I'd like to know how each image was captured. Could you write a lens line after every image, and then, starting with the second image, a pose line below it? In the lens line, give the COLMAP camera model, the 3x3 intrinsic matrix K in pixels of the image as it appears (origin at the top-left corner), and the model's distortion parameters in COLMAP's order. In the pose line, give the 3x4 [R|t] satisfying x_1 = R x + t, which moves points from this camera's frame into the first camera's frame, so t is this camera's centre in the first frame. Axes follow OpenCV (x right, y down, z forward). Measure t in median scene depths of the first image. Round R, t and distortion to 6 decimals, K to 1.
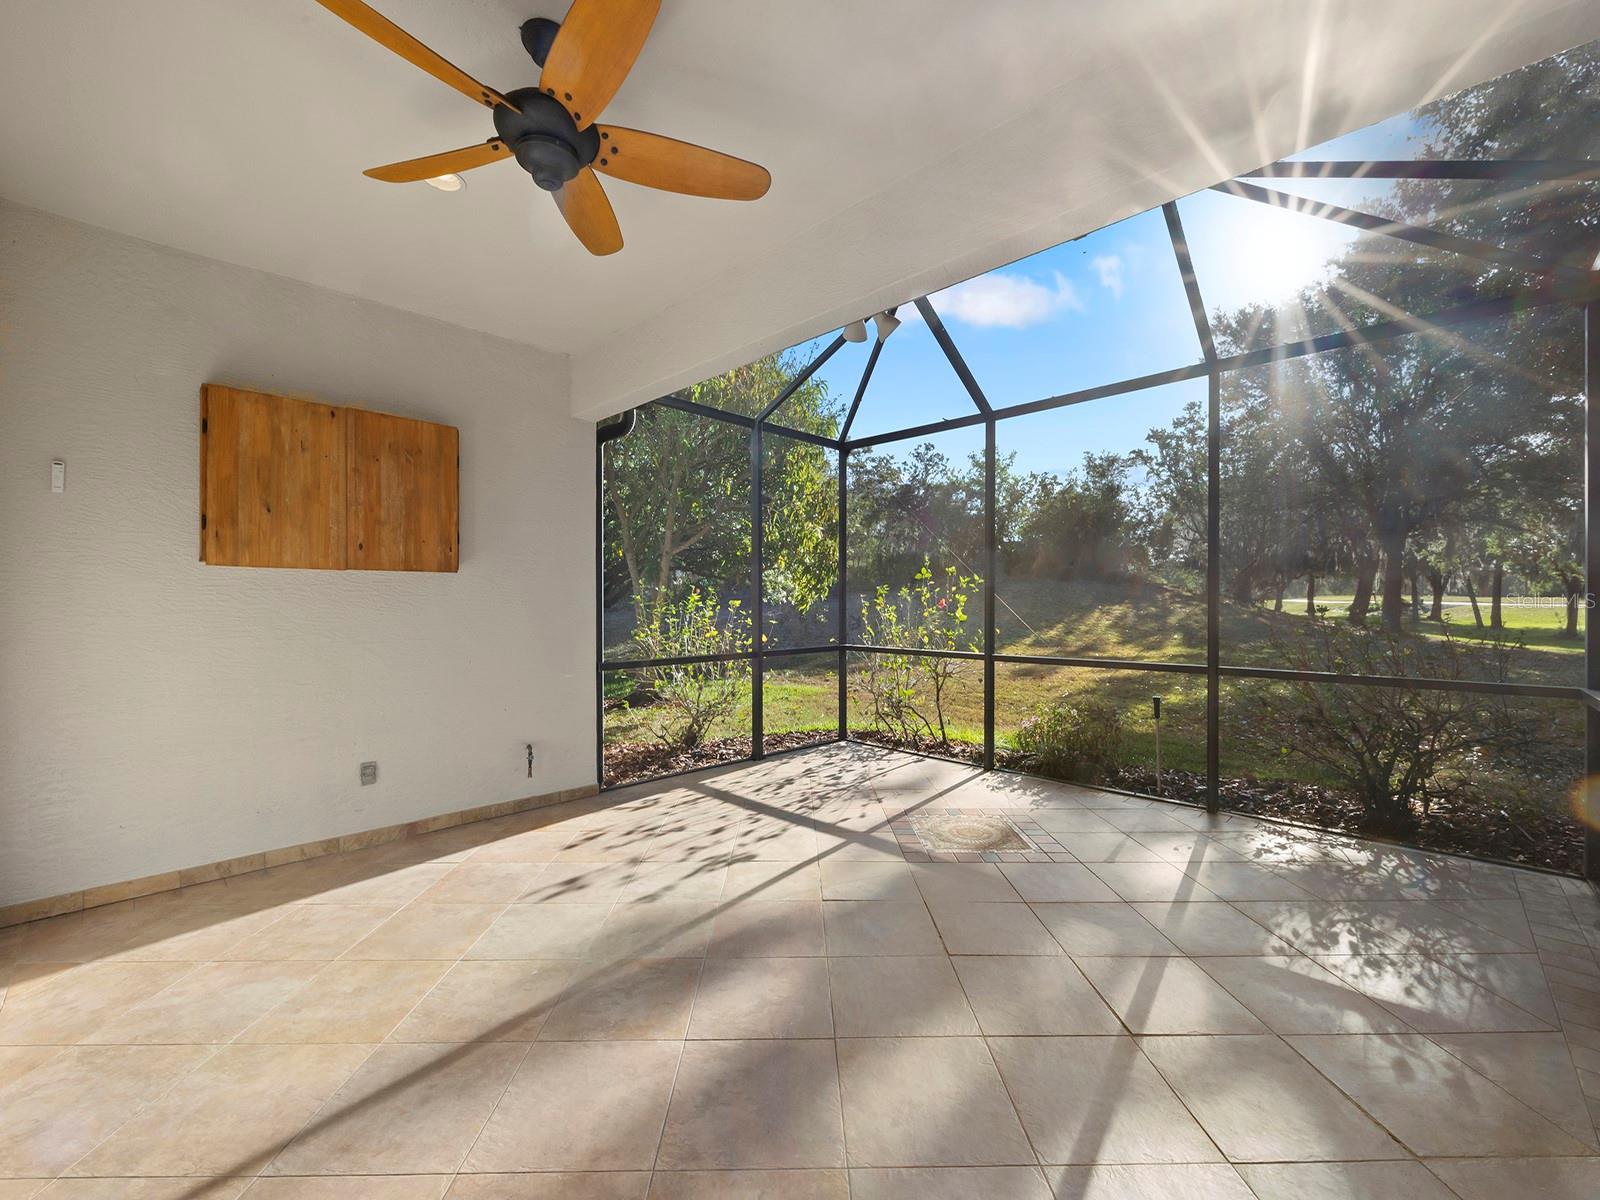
lens RADIAL K [[641.6, 0, 809.2], [0, 641.6, 604.3], [0, 0, 1]] dist [-0.001627, -0.000101]
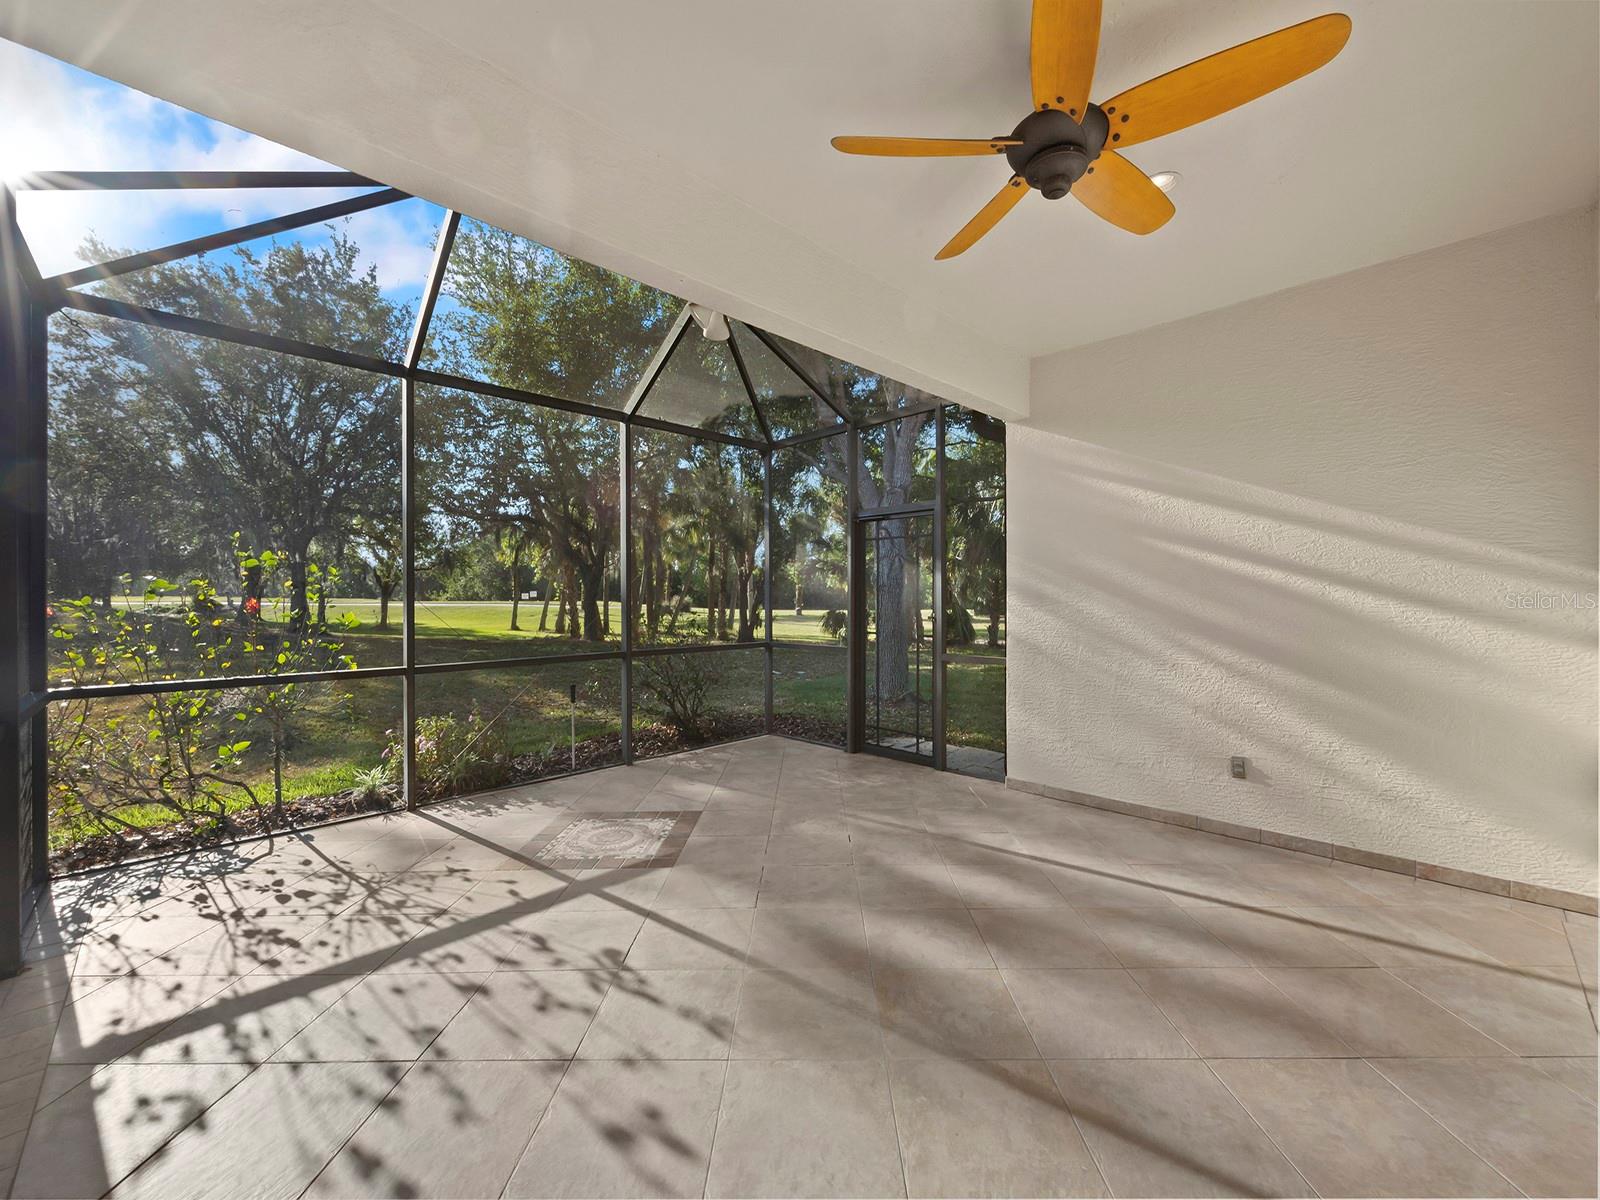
lens RADIAL K [[644.8, 0, 799.1], [0, 644.8, 597.5], [0, 0, 1]] dist [-0.000284, -0.000043]
pose [[0.037531, 0.004564, 0.999285, -0.616913], [0.008100, 0.999955, -0.004872, -0.001525], [-0.999263, 0.008277, 0.037492, 0.574835]]
